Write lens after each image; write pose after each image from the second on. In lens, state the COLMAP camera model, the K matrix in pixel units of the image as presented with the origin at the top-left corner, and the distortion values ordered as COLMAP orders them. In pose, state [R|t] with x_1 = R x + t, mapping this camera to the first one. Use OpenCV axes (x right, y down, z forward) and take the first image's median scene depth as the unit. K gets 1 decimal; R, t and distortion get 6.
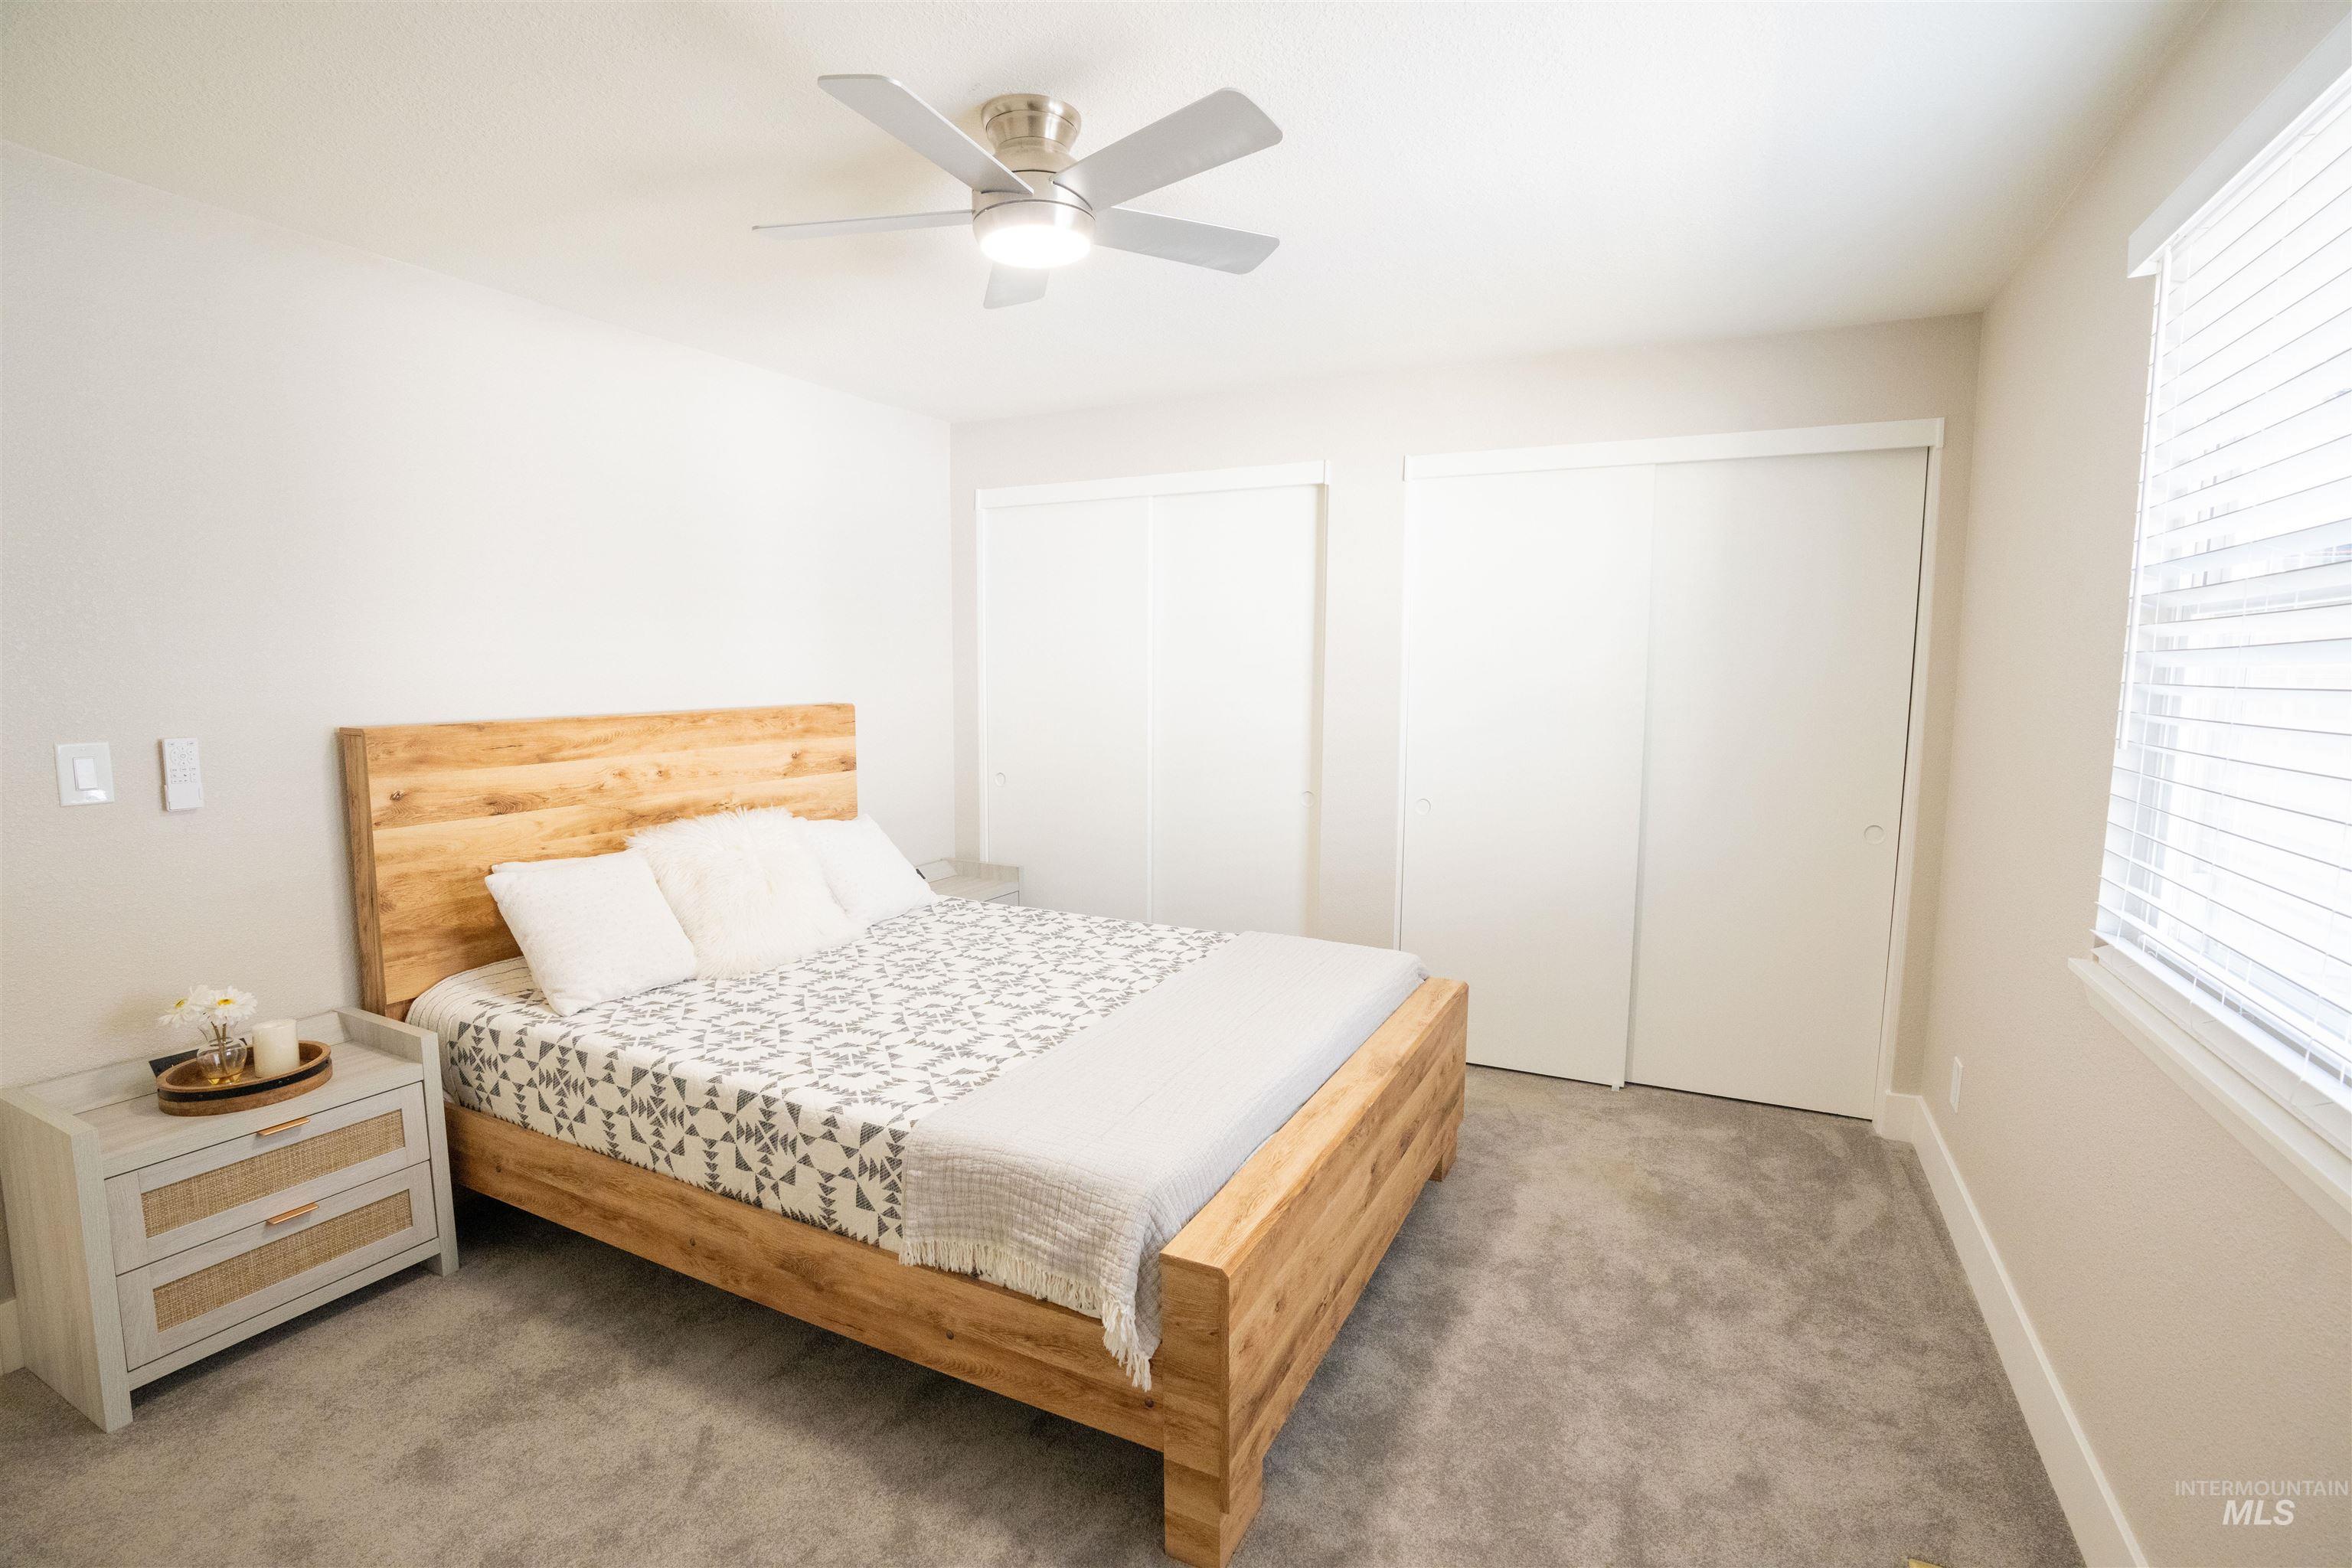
lens RADIAL K [[1082.4, 0, 1174.6], [0, 1082.4, 785.3], [0, 0, 1]] dist [-0.051486, 0.014019]
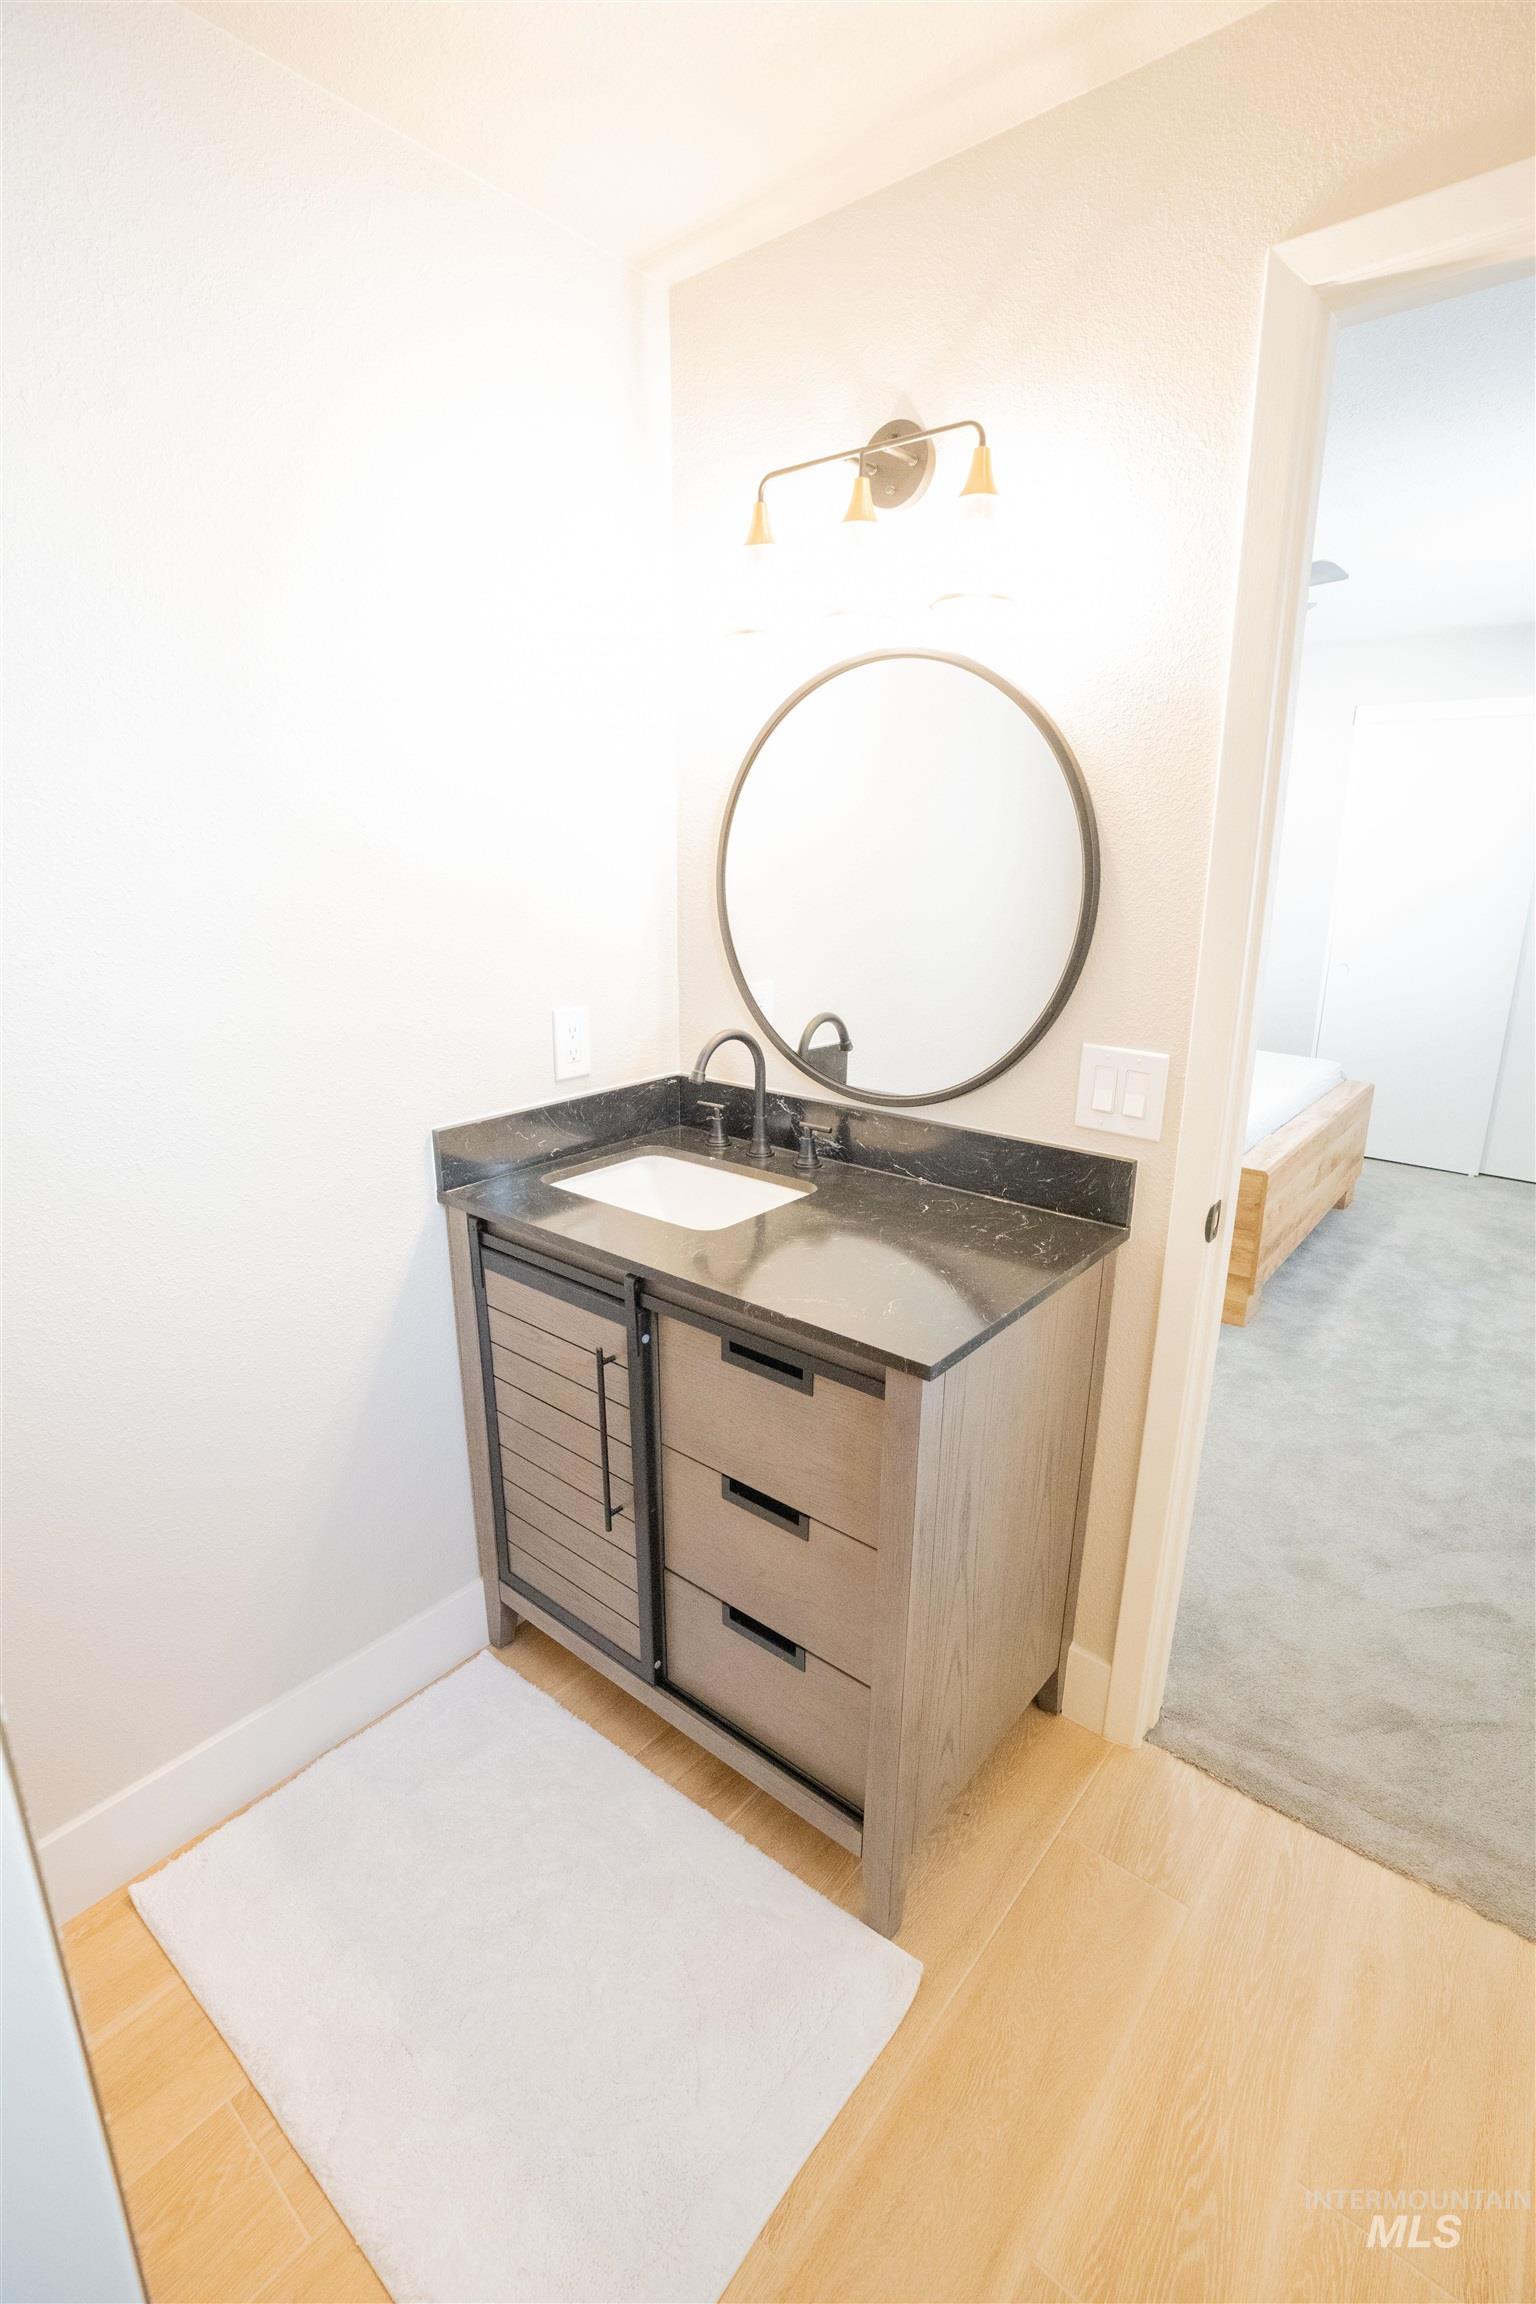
lens RADIAL K [[1060.3, 0, 767.3], [0, 1060.3, 1145.8], [0, 0, 1]] dist [-0.051486, 0.014019]
pose [[0.976851, 0.057102, -0.206159, -0.316745], [-0.021446, 0.985001, 0.171209, 0.050948], [0.212844, -0.162824, 0.963424, -0.753318]]
